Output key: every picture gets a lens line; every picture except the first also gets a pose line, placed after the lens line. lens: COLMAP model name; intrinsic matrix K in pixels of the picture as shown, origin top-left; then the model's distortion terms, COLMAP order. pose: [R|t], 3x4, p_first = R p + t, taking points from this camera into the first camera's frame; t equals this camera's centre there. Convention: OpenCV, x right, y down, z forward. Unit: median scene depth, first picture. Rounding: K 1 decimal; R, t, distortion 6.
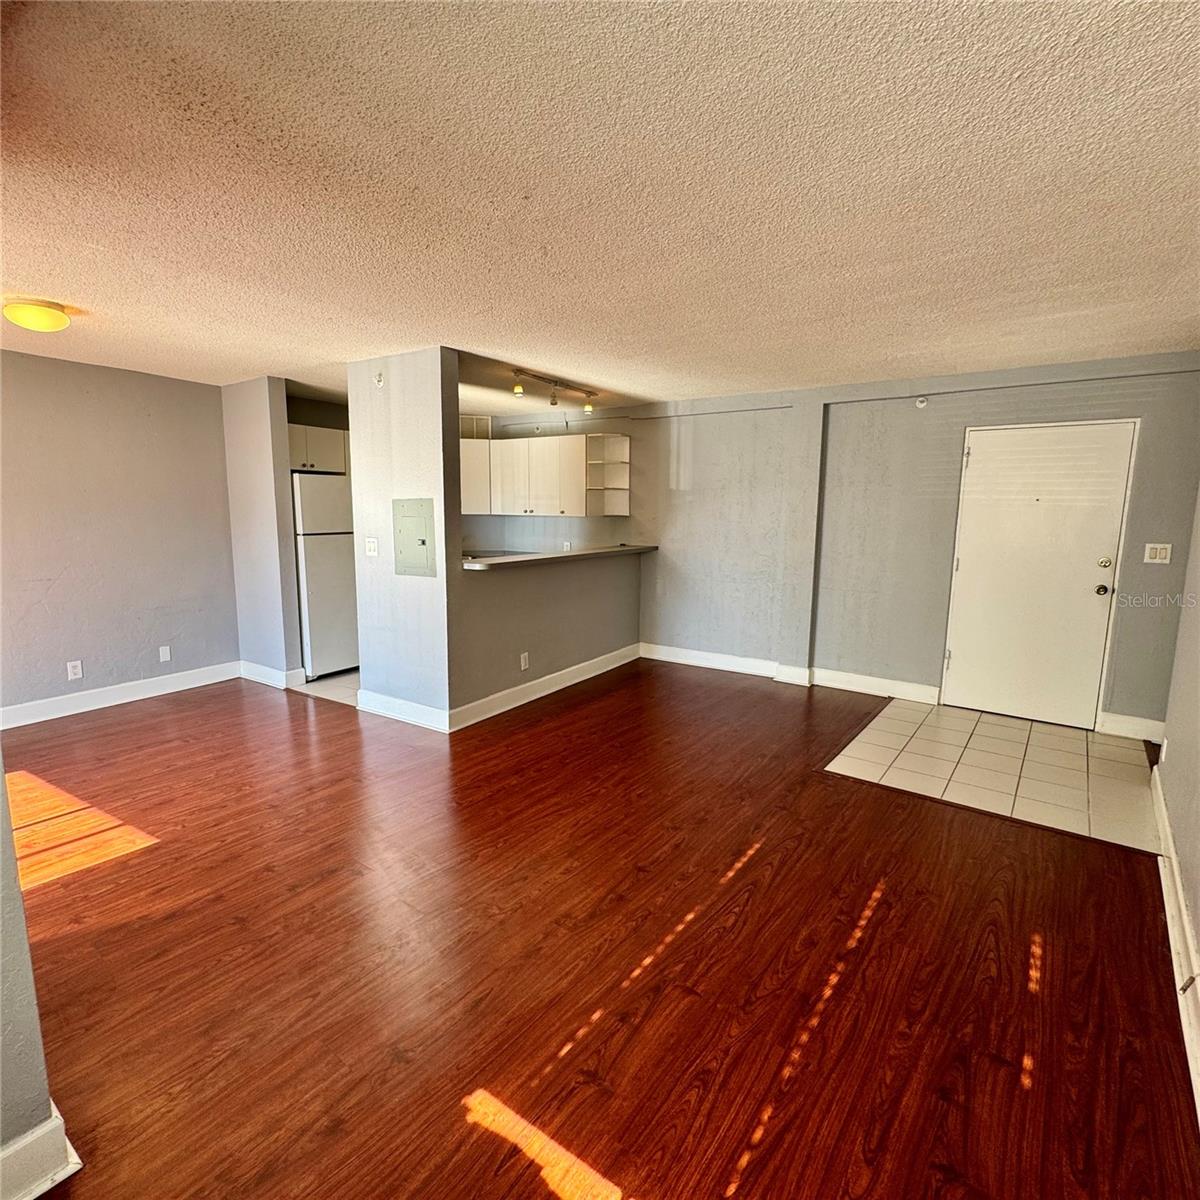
lens RADIAL K [[631.6, 0, 602.1], [0, 631.6, 596.0], [0, 0, 1]] dist [-0.000909, -0.000216]
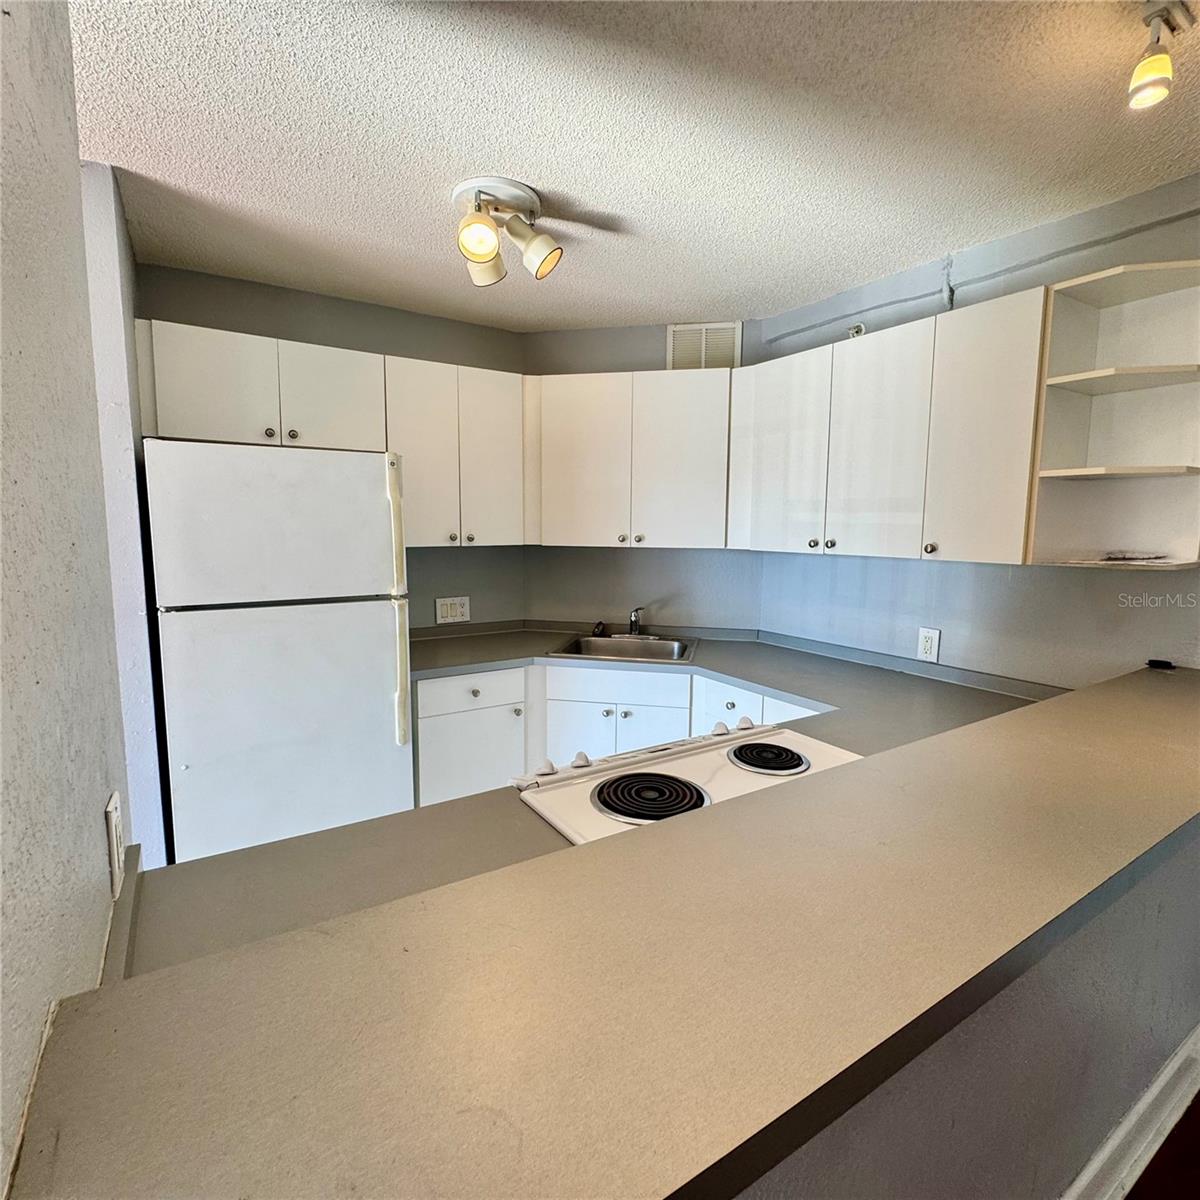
lens RADIAL K [[631.6, 0, 602.1], [0, 631.6, 596.0], [0, 0, 1]] dist [-0.000909, -0.000216]
pose [[0.905350, 0.046379, -0.422126, -0.116653], [-0.060906, 0.997923, -0.020985, -0.135640], [0.420276, 0.044709, 0.906294, 0.944518]]
